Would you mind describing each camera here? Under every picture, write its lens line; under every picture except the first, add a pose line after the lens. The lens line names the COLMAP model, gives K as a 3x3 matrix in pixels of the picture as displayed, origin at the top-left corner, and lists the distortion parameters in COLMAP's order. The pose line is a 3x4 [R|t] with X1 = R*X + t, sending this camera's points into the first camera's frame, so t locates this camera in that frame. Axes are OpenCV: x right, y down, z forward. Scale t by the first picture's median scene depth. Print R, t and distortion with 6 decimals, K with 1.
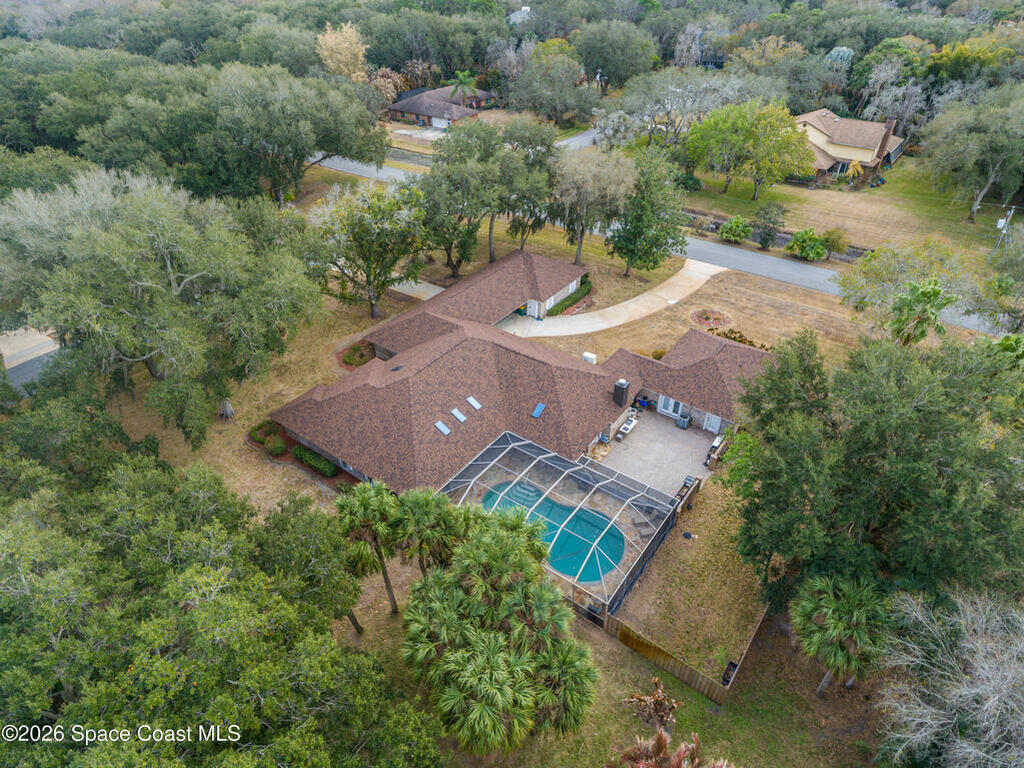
lens RADIAL K [[609.0, 0, 506.3], [0, 609.0, 385.9], [0, 0, 1]] dist [0.029420, 0.000954]
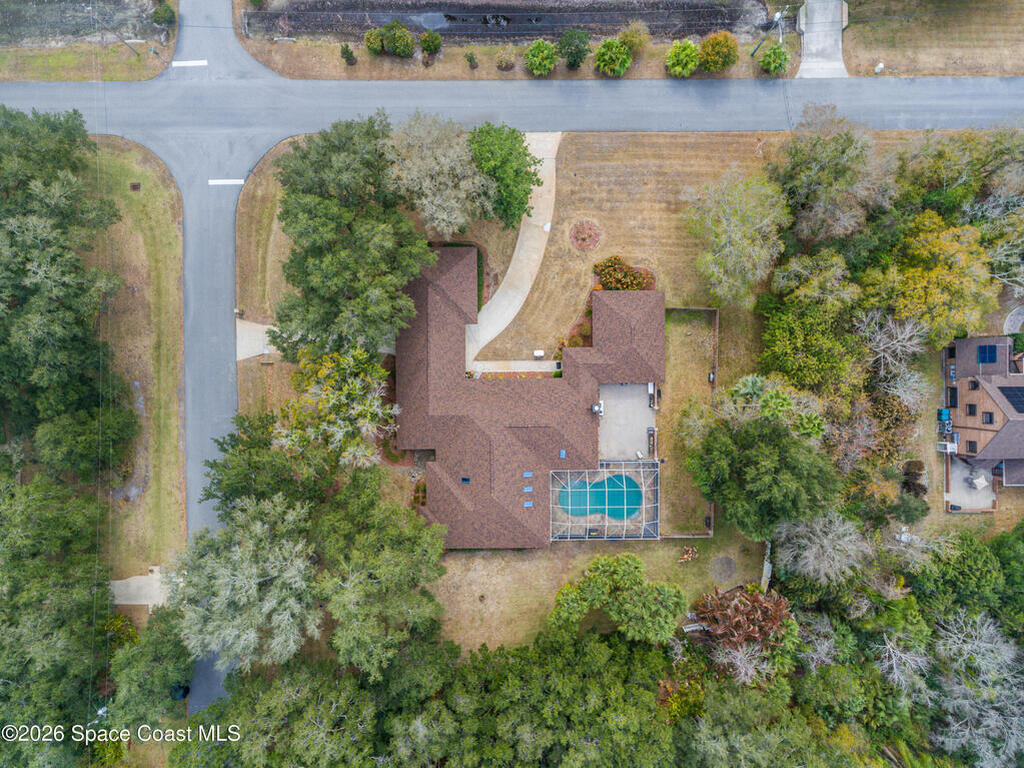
lens RADIAL K [[609.0, 0, 506.3], [0, 609.0, 385.9], [0, 0, 1]] dist [0.029420, 0.000954]
pose [[0.802882, -0.596120, -0.004642, 0.033323], [0.349564, 0.464472, 0.813678, -0.884374], [-0.482894, -0.654909, 0.581298, 0.158707]]
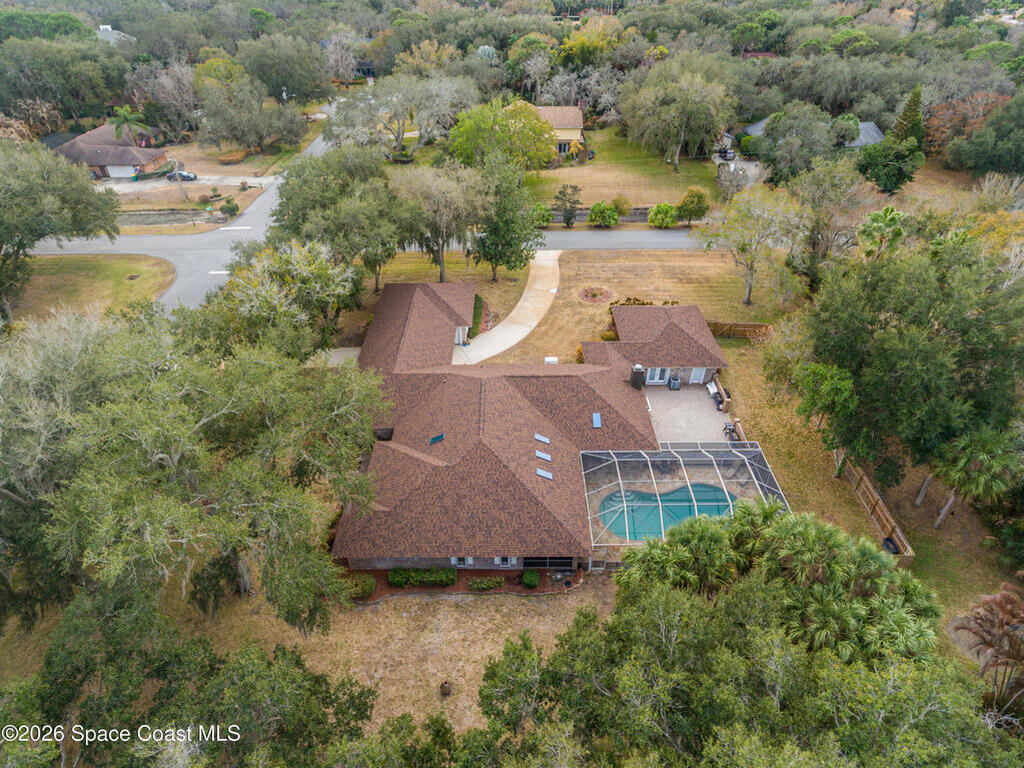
lens RADIAL K [[609.0, 0, 506.3], [0, 609.0, 385.9], [0, 0, 1]] dist [0.029420, 0.000954]
pose [[0.809121, -0.347107, 0.474173, -0.327827], [0.350633, 0.932698, 0.084444, -0.093679], [-0.471571, 0.097935, 0.876373, 0.113545]]
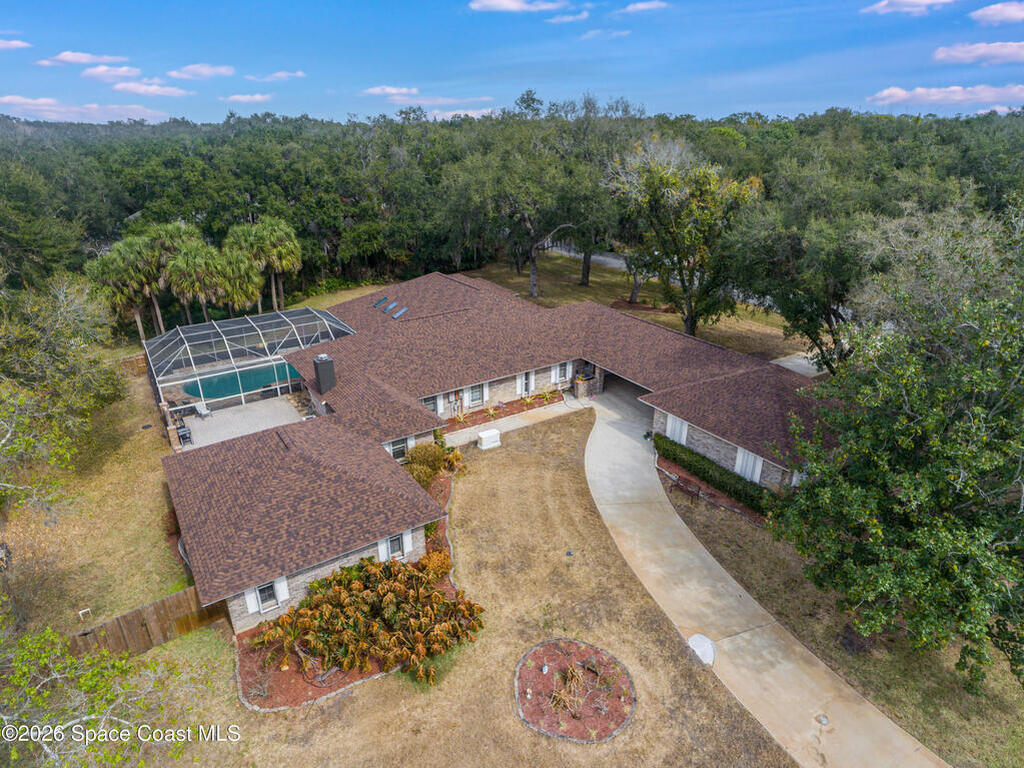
lens RADIAL K [[609.0, 0, 506.3], [0, 609.0, 385.9], [0, 0, 1]] dist [0.029420, 0.000954]
pose [[-0.348280, 0.376858, -0.858300, 0.486317], [-0.554998, 0.654994, 0.512797, -0.306565], [0.755433, 0.654952, -0.018966, 0.772114]]
